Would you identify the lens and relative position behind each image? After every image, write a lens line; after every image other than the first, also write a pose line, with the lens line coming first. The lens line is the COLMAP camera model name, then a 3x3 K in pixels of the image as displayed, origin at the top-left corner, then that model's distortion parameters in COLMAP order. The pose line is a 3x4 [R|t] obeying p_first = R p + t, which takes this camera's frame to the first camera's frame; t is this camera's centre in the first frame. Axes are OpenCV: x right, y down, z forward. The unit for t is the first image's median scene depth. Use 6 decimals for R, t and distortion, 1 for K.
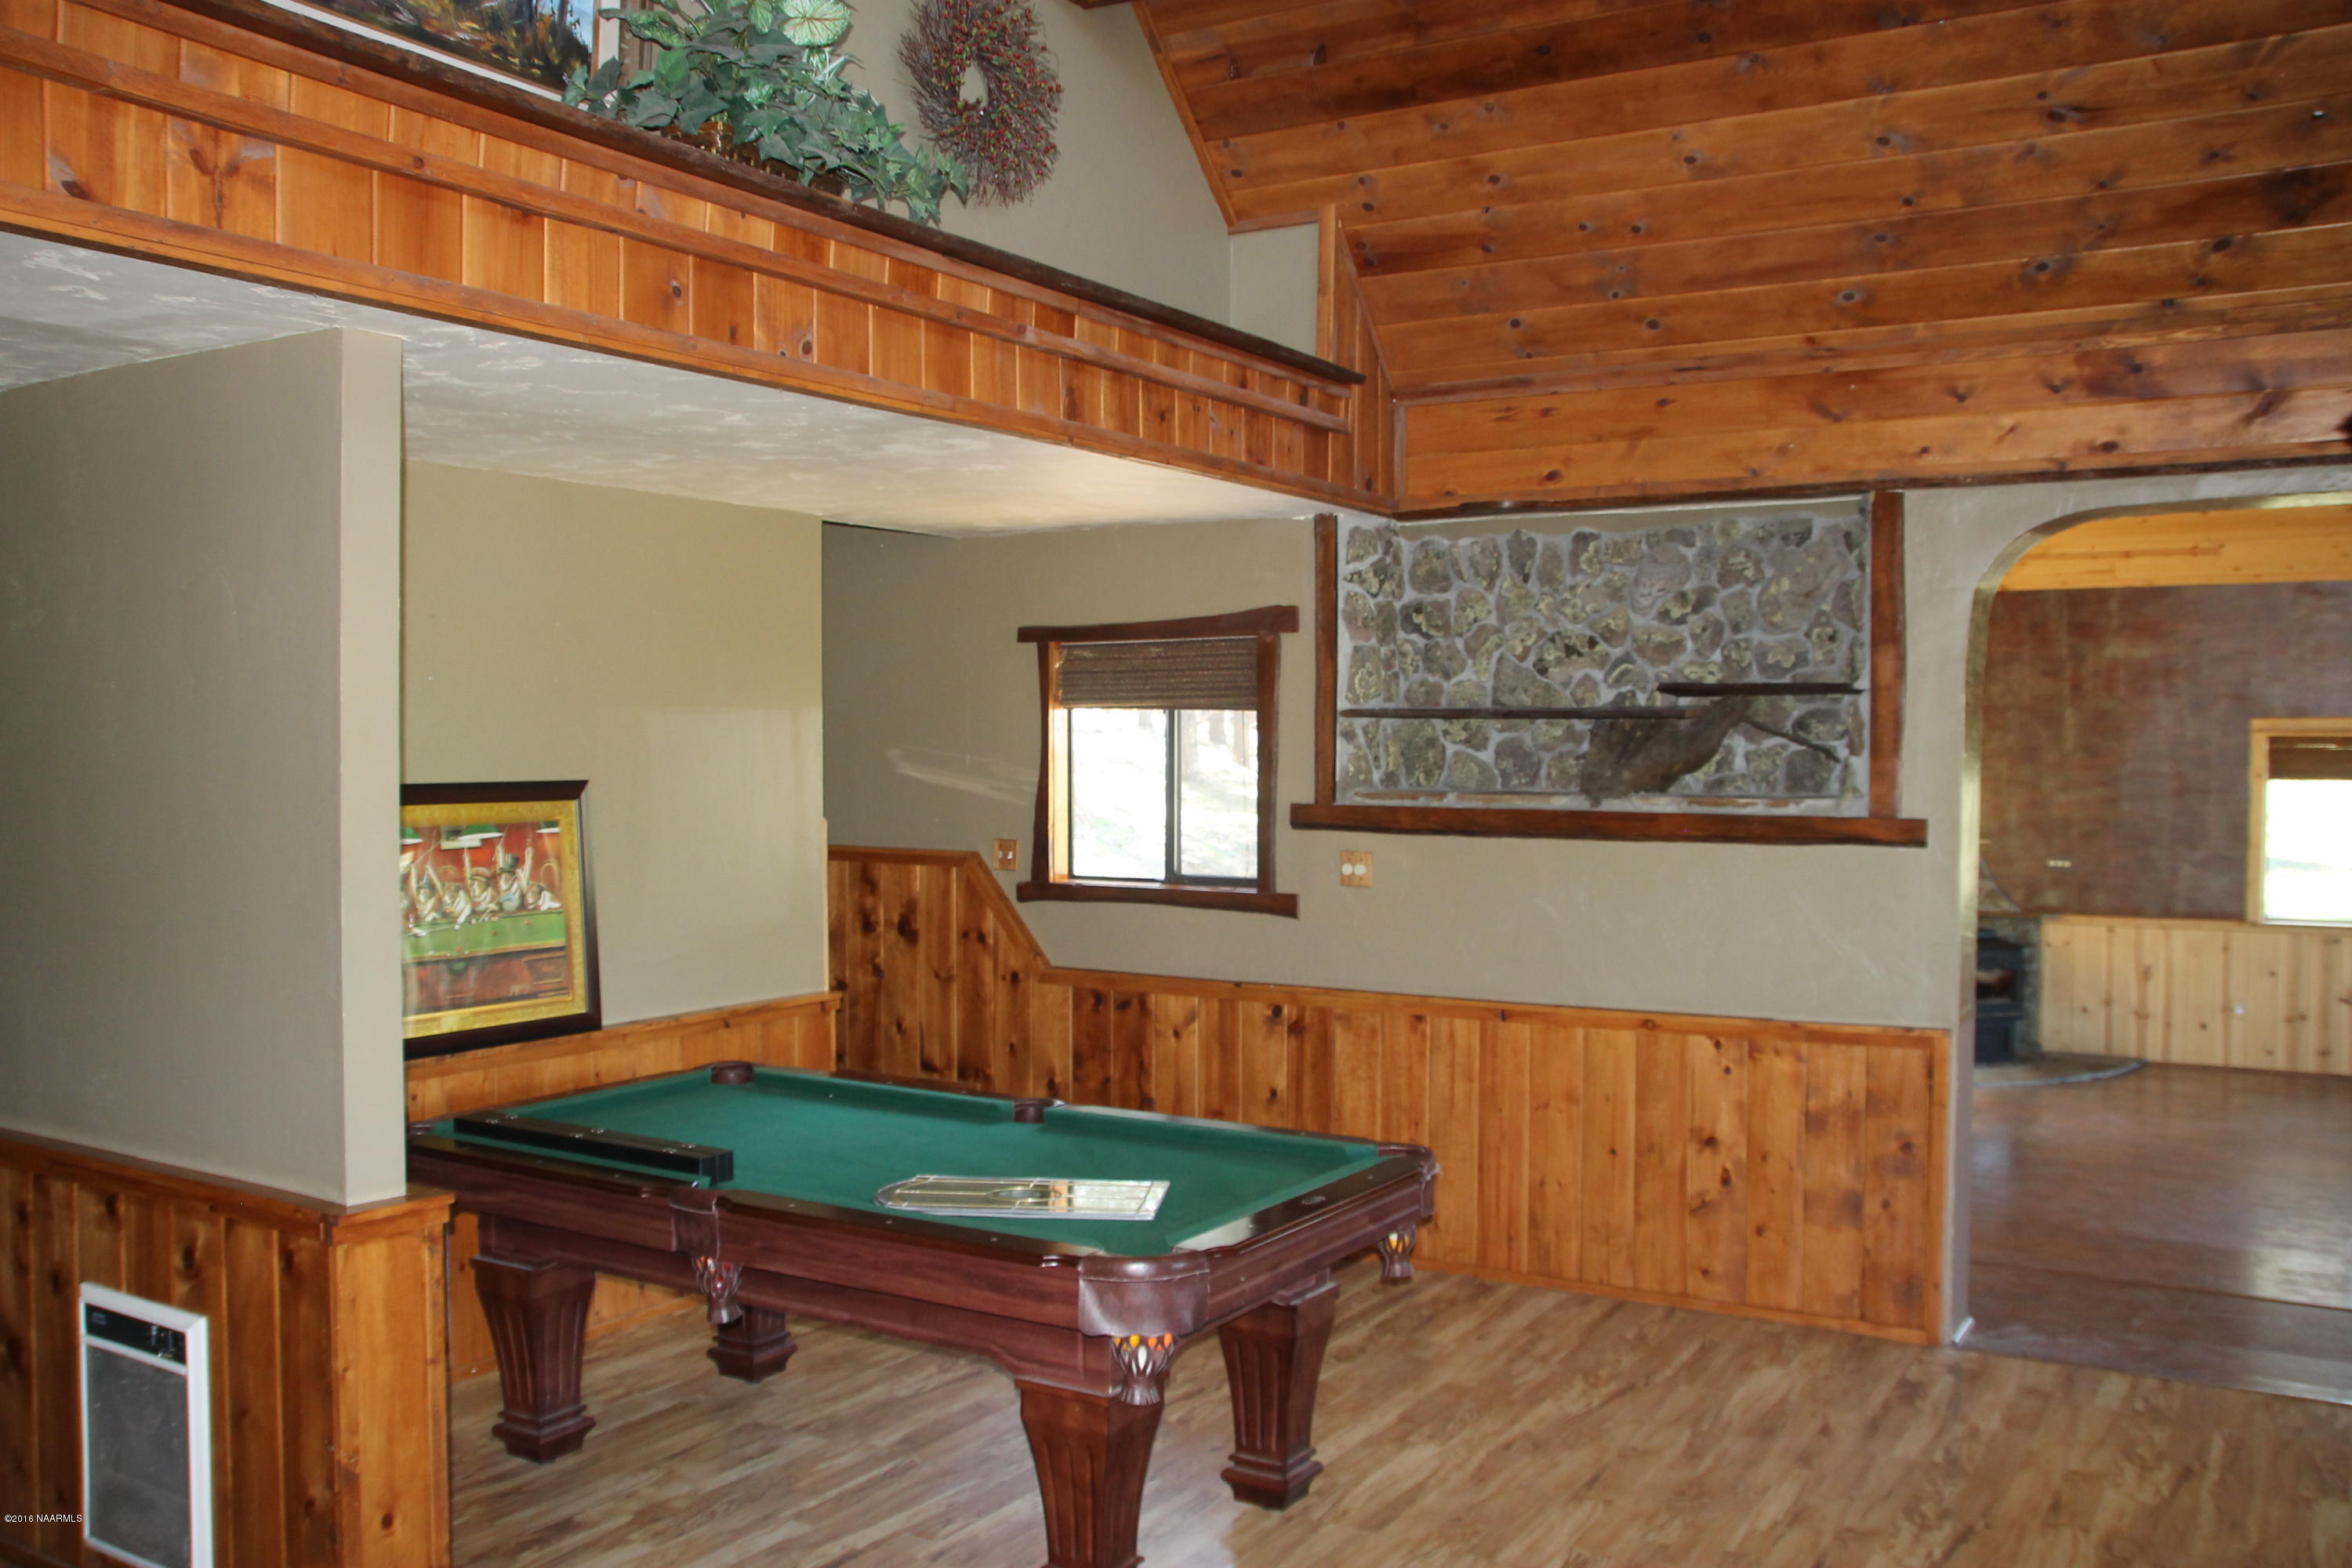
lens RADIAL K [[1977.5, 0, 1176.7], [0, 1977.5, 799.7], [0, 0, 1]] dist [-0.138290, 0.133058]
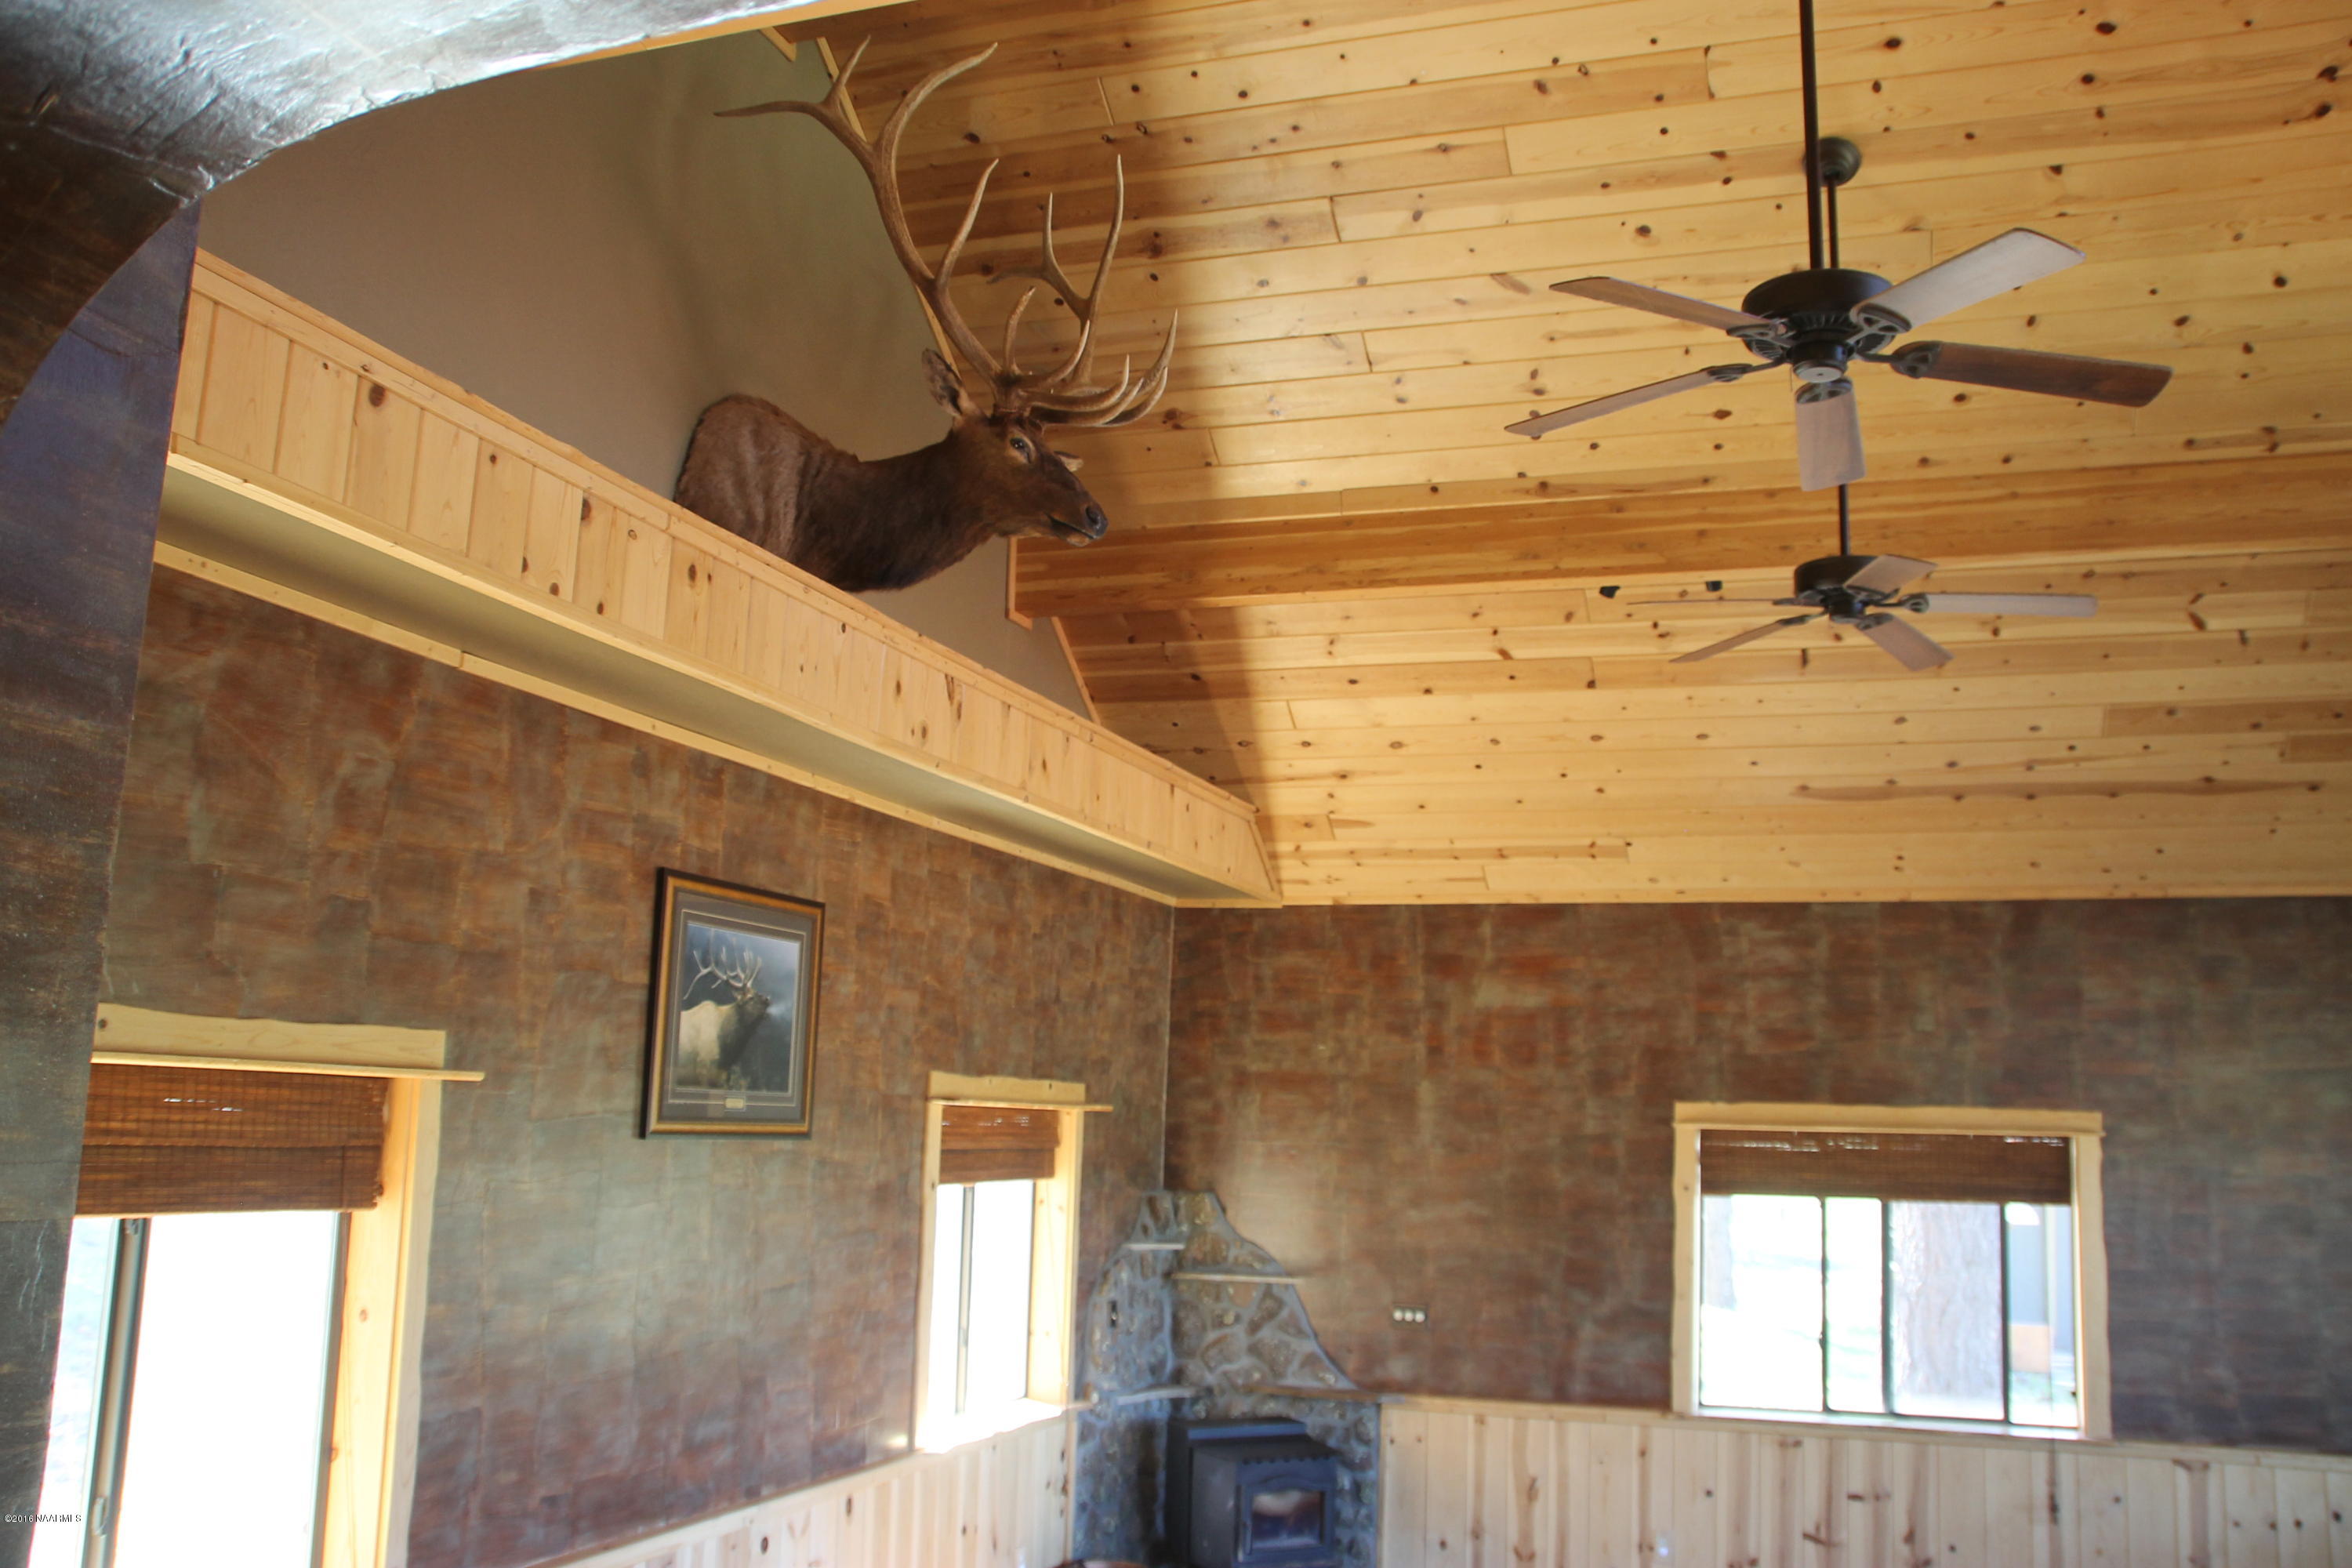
lens RADIAL K [[1977.5, 0, 1183.8], [0, 1977.5, 800.3], [0, 0, 1]] dist [-0.138290, 0.133058]
pose [[0.976030, 0.064556, 0.207843, 0.473862], [-0.024922, 0.981866, -0.187931, -0.025518], [-0.216206, 0.178247, 0.959939, 0.702960]]
